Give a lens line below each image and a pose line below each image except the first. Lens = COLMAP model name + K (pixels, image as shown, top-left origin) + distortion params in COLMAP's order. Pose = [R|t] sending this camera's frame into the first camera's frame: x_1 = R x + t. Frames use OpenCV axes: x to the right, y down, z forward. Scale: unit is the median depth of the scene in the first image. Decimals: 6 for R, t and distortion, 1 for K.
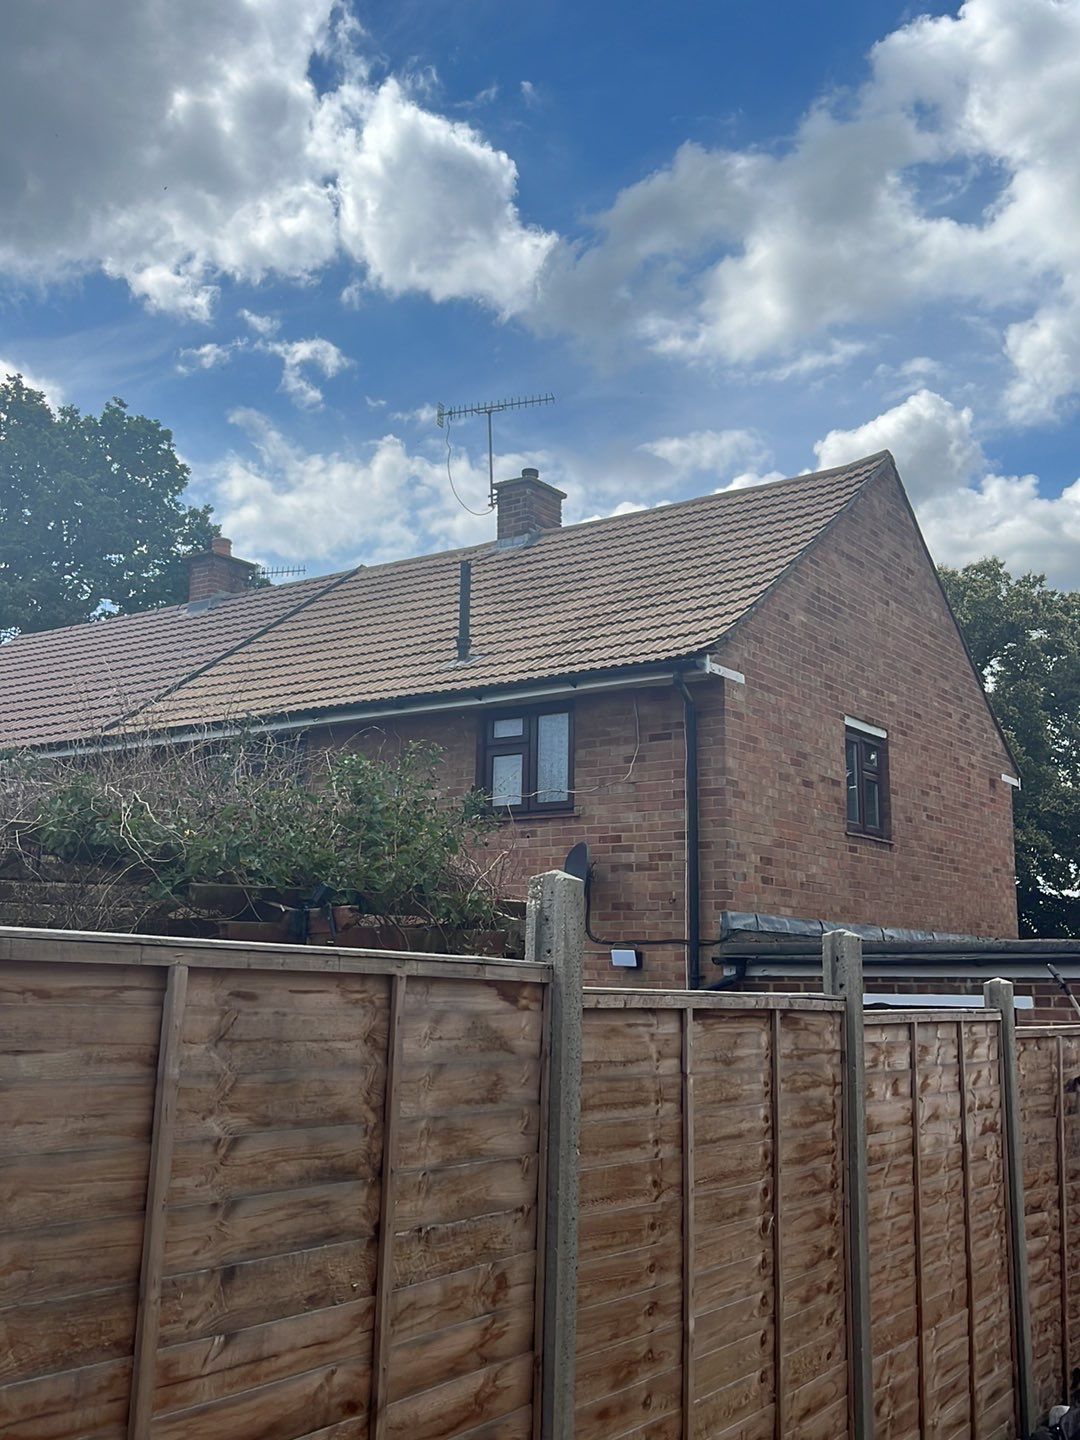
lens RADIAL K [[1384.9, 0, 483.6], [0, 1384.9, 719.9], [0, 0, 1]] dist [0.049103, -0.003586]
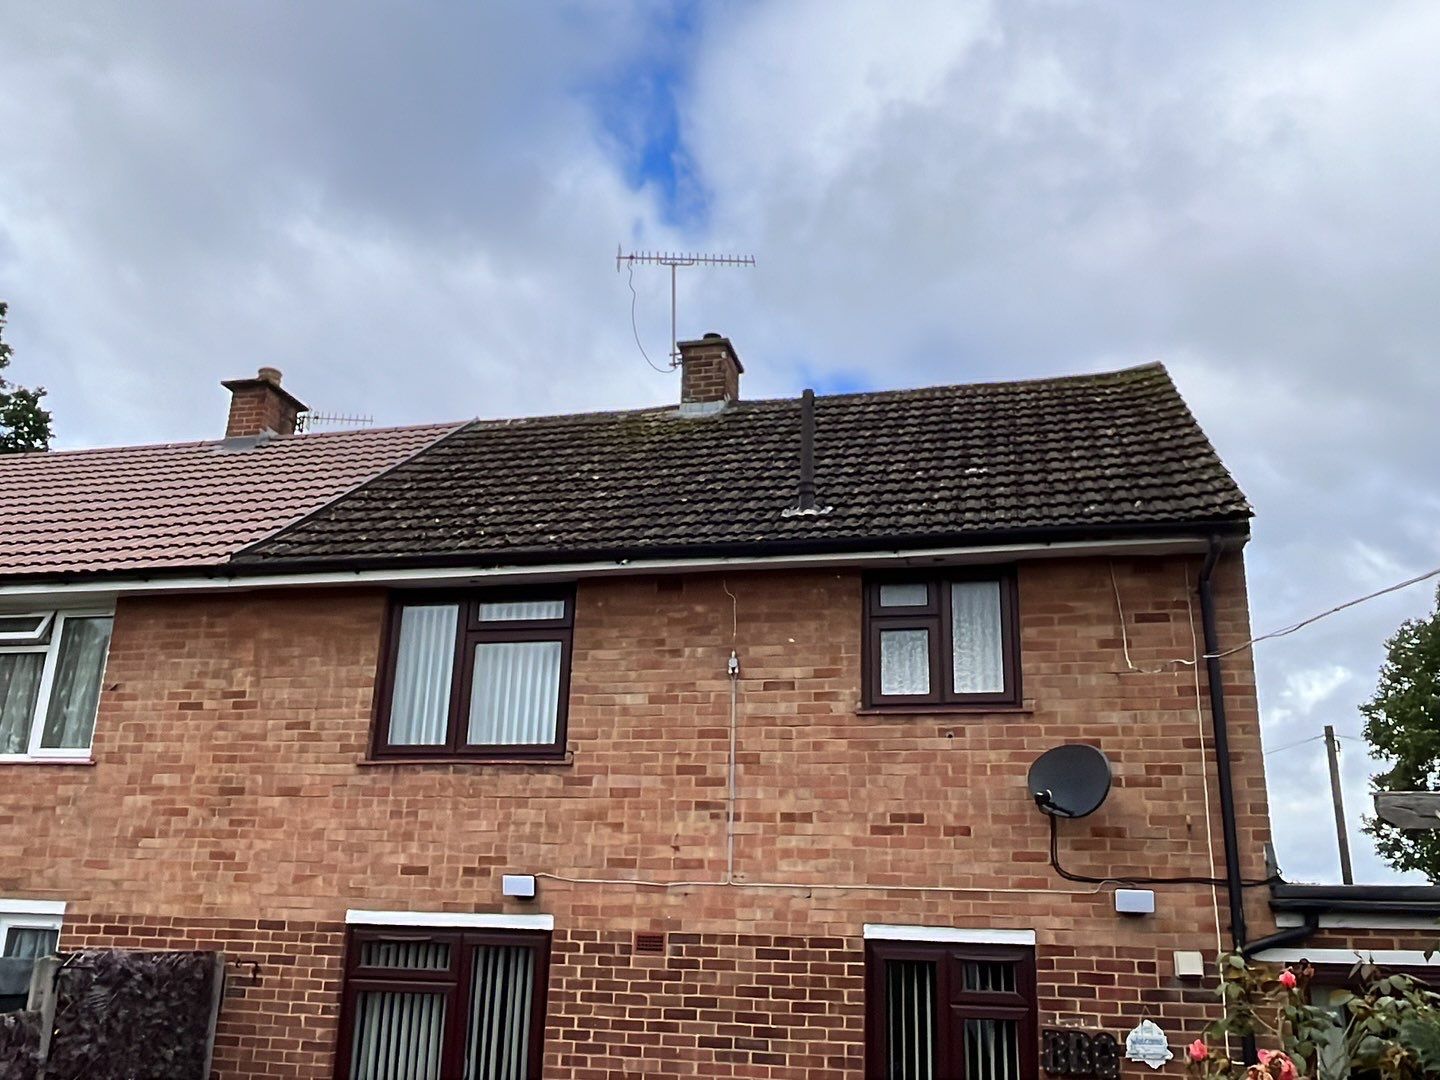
lens RADIAL K [[1252.7, 0, 715.6], [0, 1252.7, 545.4], [0, 0, 1]] dist [-0.000172, -0.005471]
pose [[0.928270, 0.121051, 0.351655, -0.355023], [-0.082927, 0.989111, -0.121580, 0.077582], [-0.362543, 0.083697, 0.928201, 0.411220]]
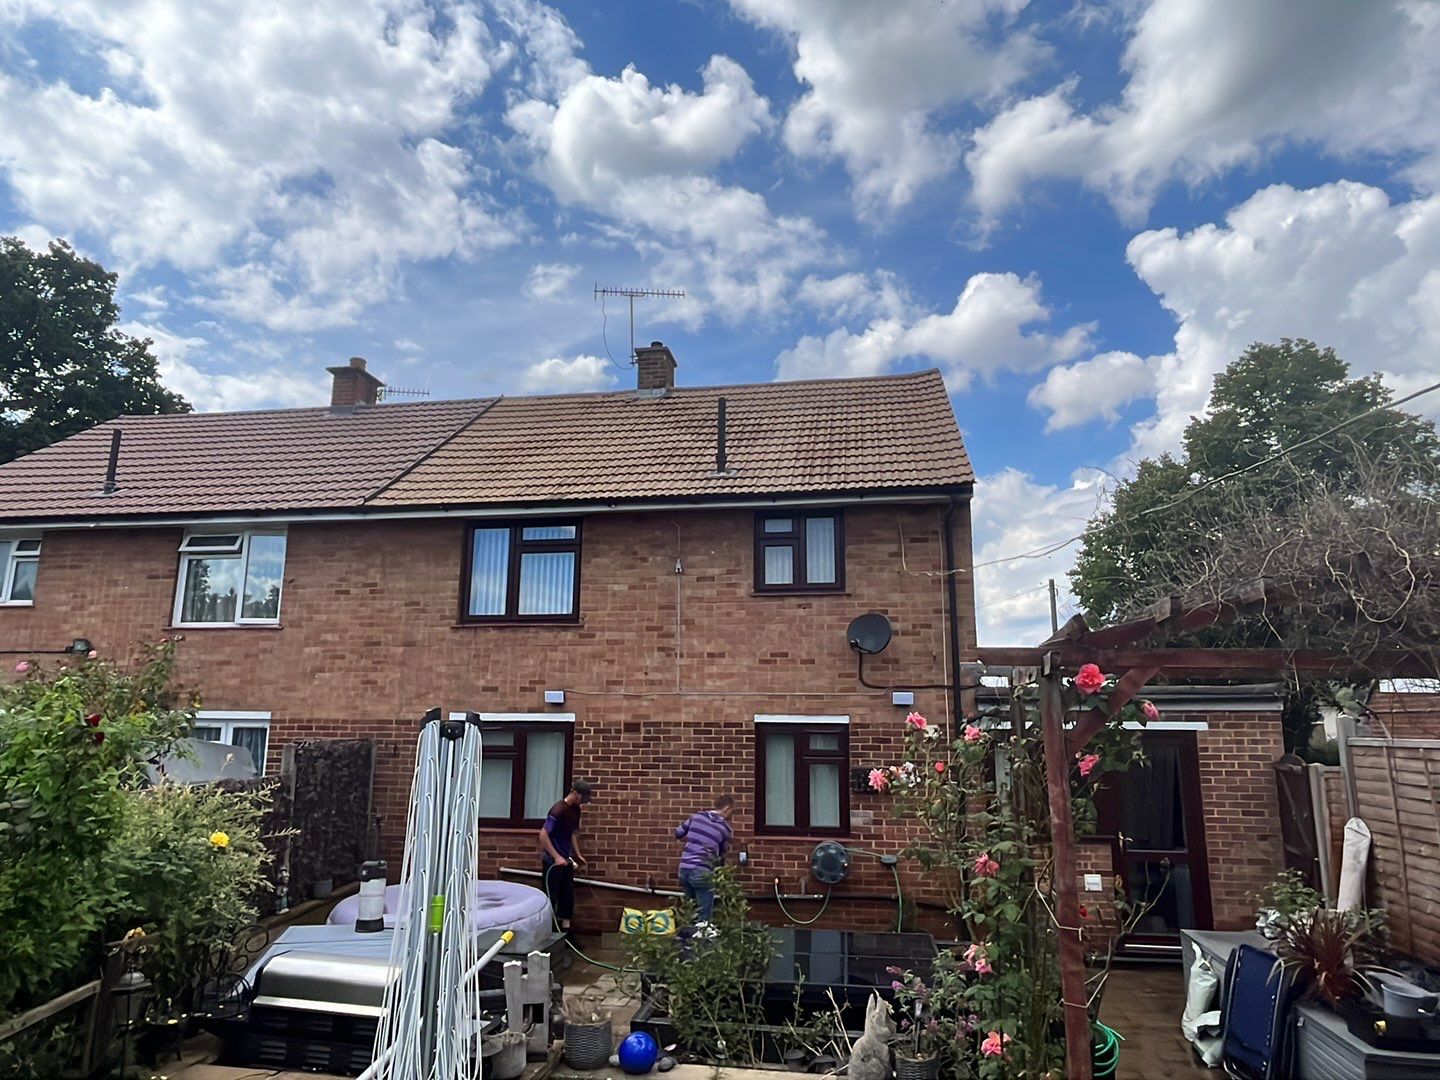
lens RADIAL K [[892.8, 0, 719.8], [0, 892.8, 546.8], [0, 0, 1]] dist [-0.001742, -0.000471]
pose [[0.895705, 0.074706, 0.438329, -0.435112], [-0.074261, 0.997073, -0.018186, 0.048906], [-0.438404, -0.016262, 0.898631, 0.275024]]
